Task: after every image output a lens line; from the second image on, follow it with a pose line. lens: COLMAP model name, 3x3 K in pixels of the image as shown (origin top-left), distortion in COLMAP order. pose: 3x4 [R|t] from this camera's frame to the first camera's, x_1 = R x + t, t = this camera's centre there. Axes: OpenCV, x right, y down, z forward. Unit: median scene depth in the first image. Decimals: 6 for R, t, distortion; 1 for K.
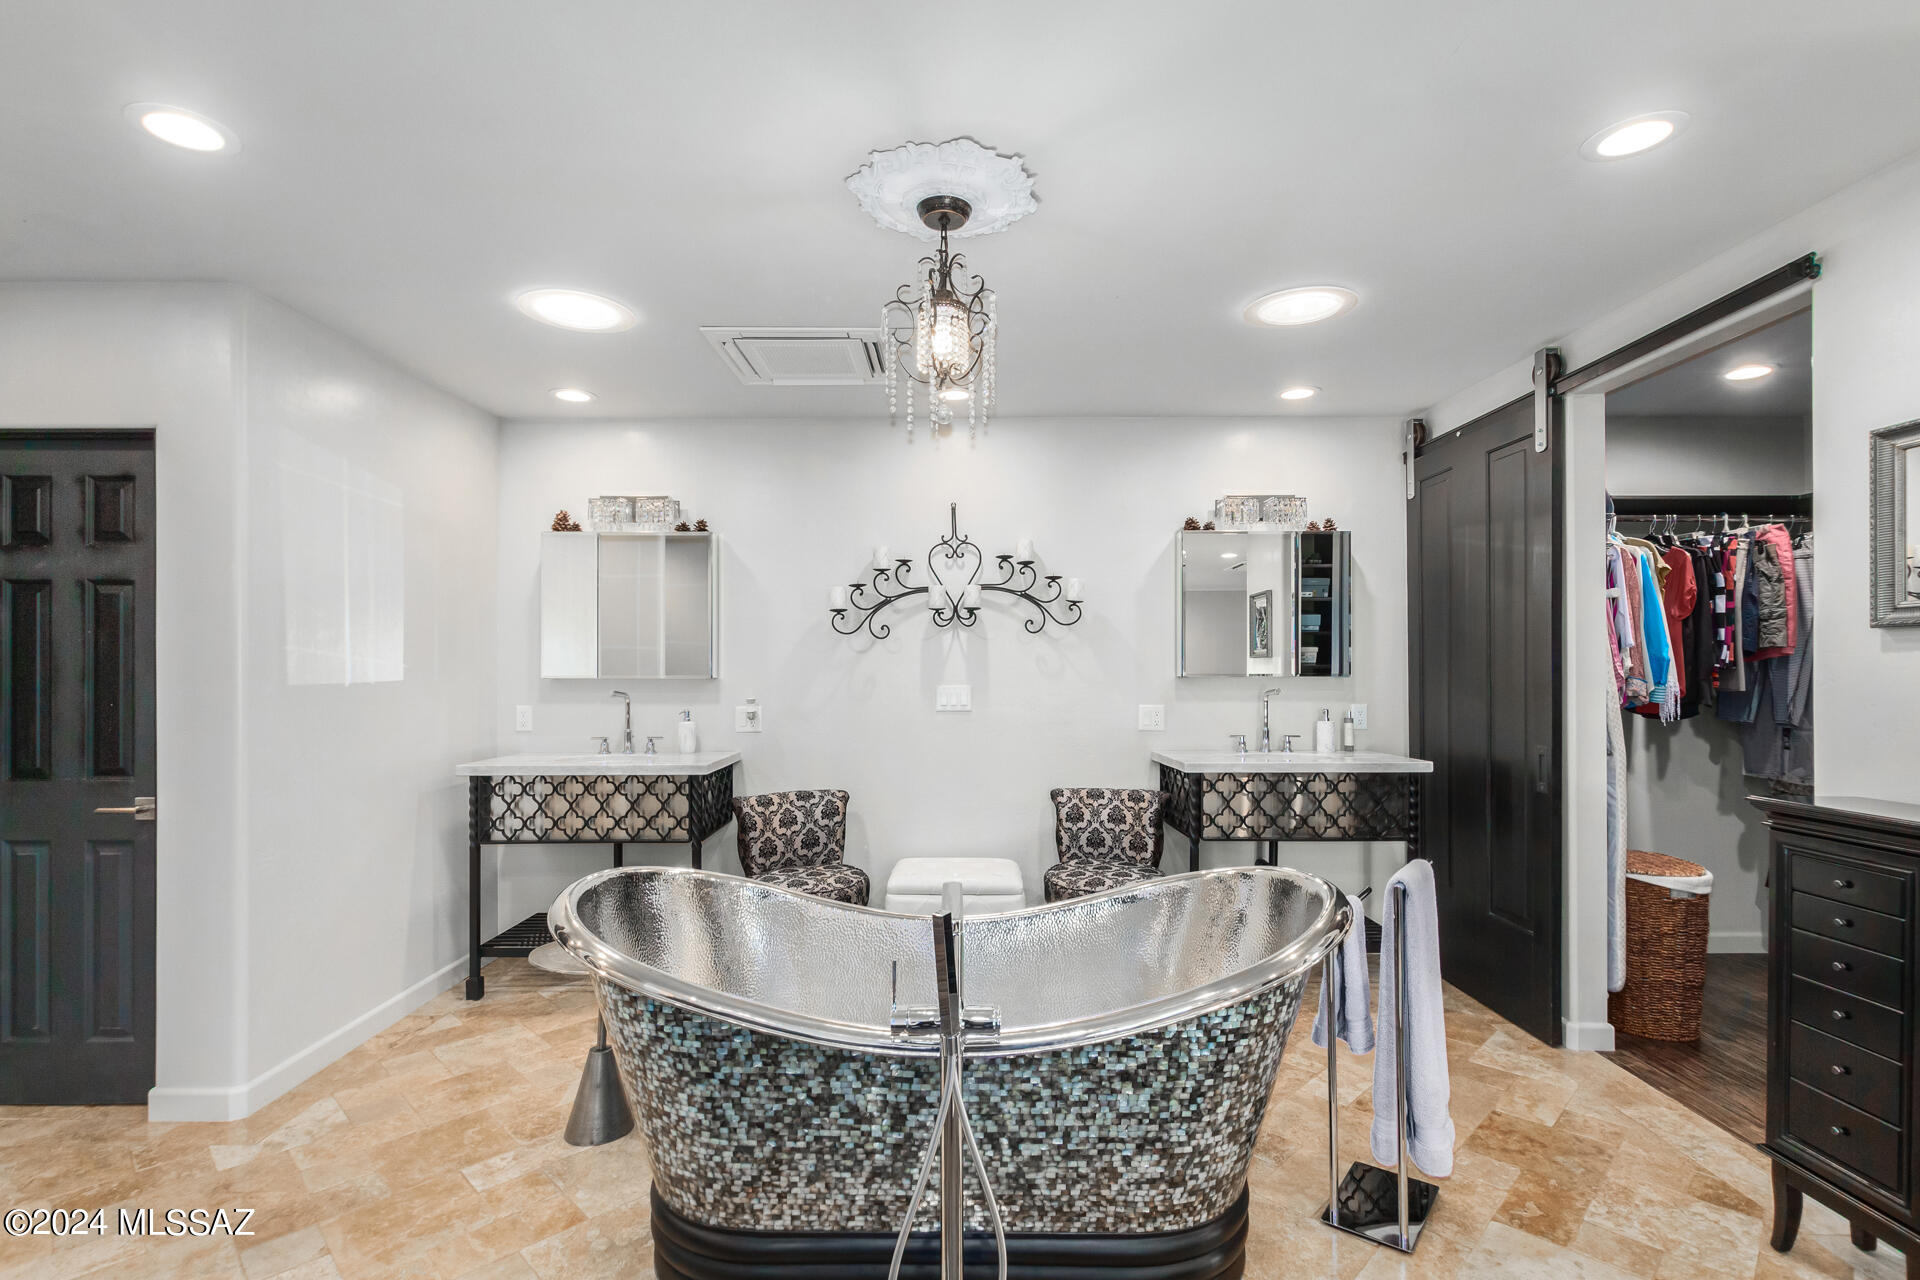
lens RADIAL K [[882.8, 0, 950.5], [0, 882.8, 662.4], [0, 0, 1]] dist [0.007481, -0.001163]
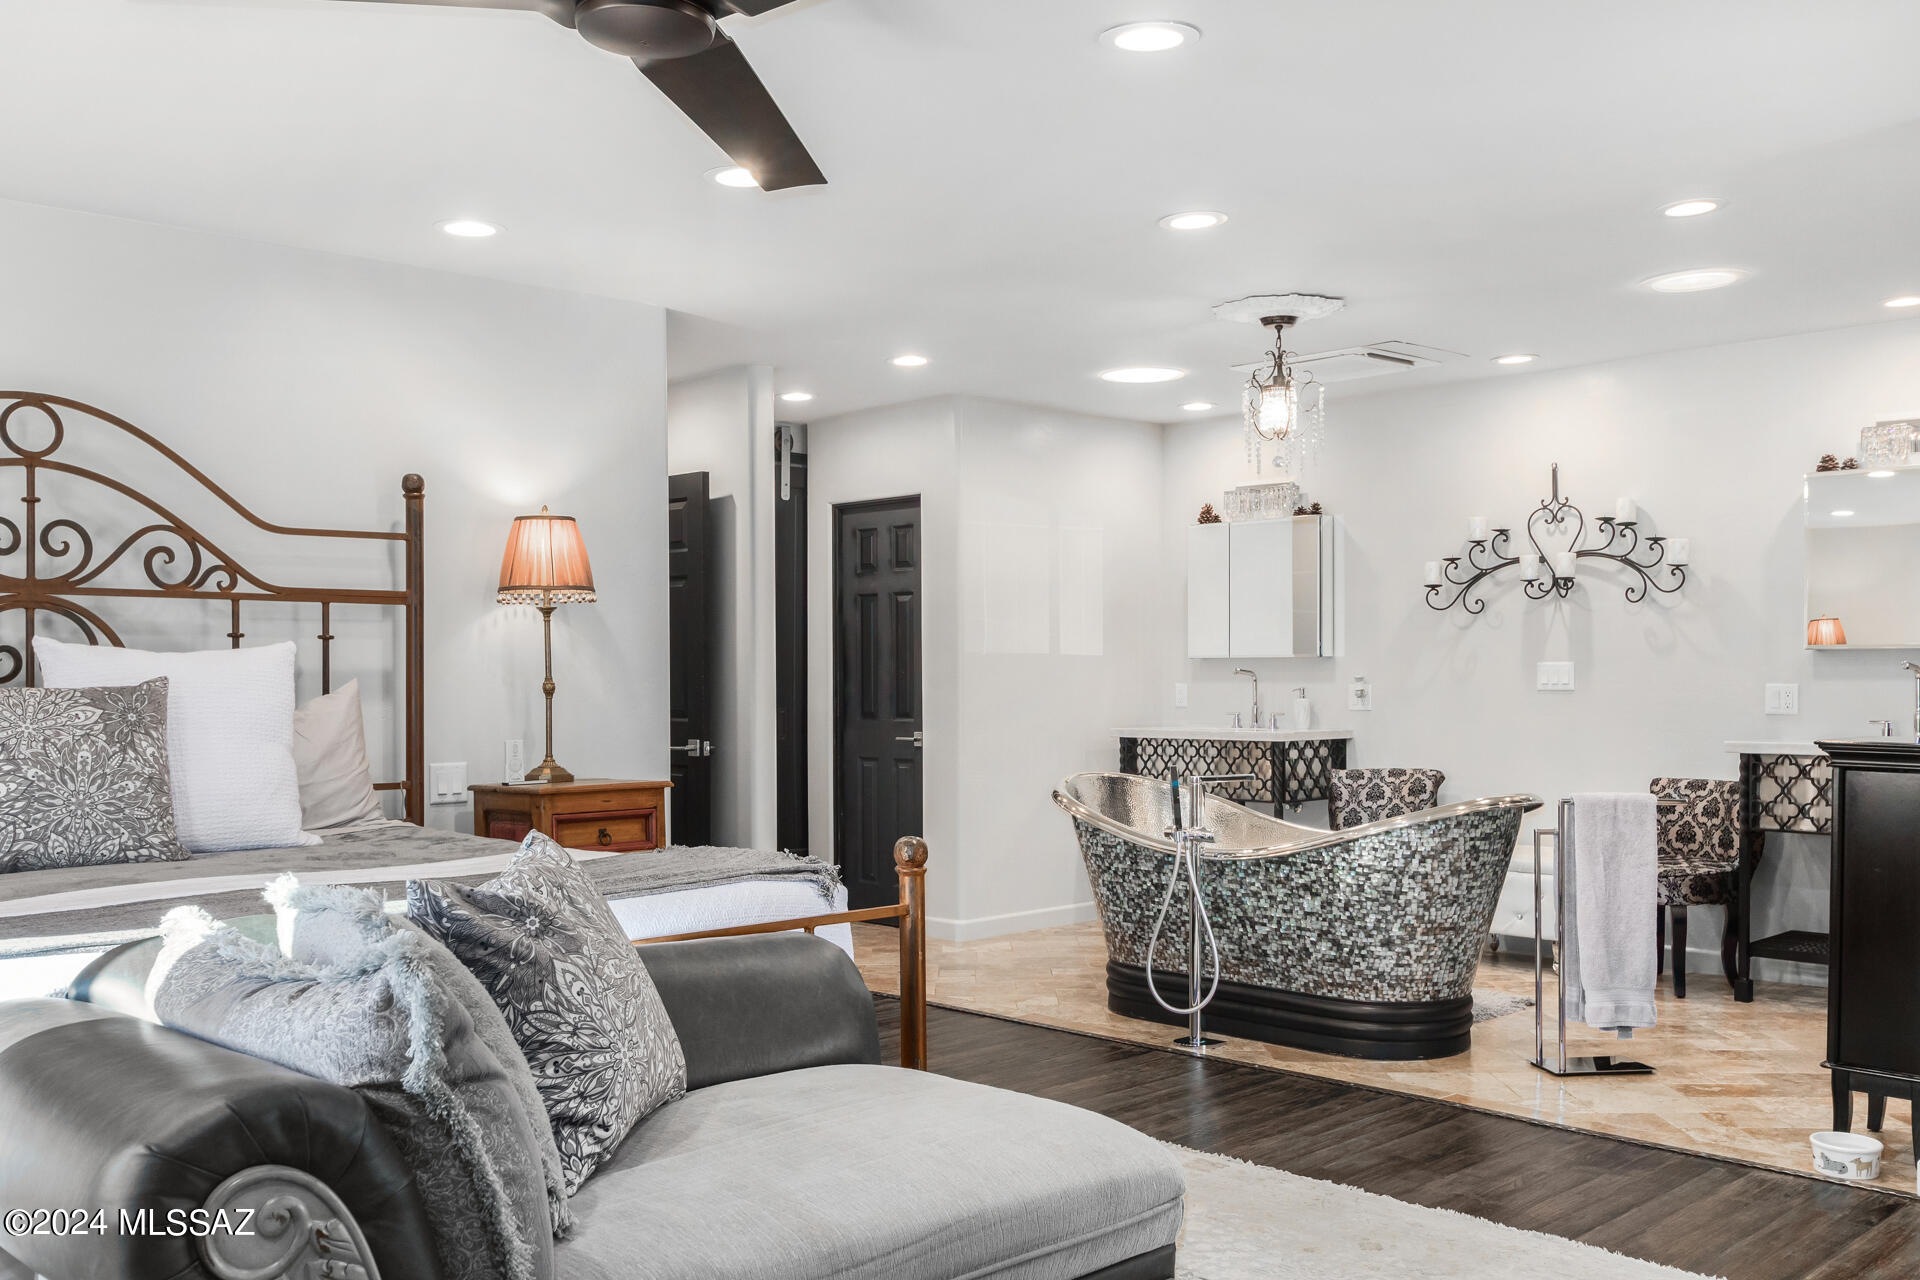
lens RADIAL K [[1768.1, 0, 960.6], [0, 1768.1, 646.9], [0, 0, 1]] dist [0.016340, 0.000000]
pose [[0.705021, -0.014269, -0.709043, 1.326752], [0.008484, 0.999896, -0.011686, 0.039874], [0.709135, 0.002223, 0.705069, -1.115203]]
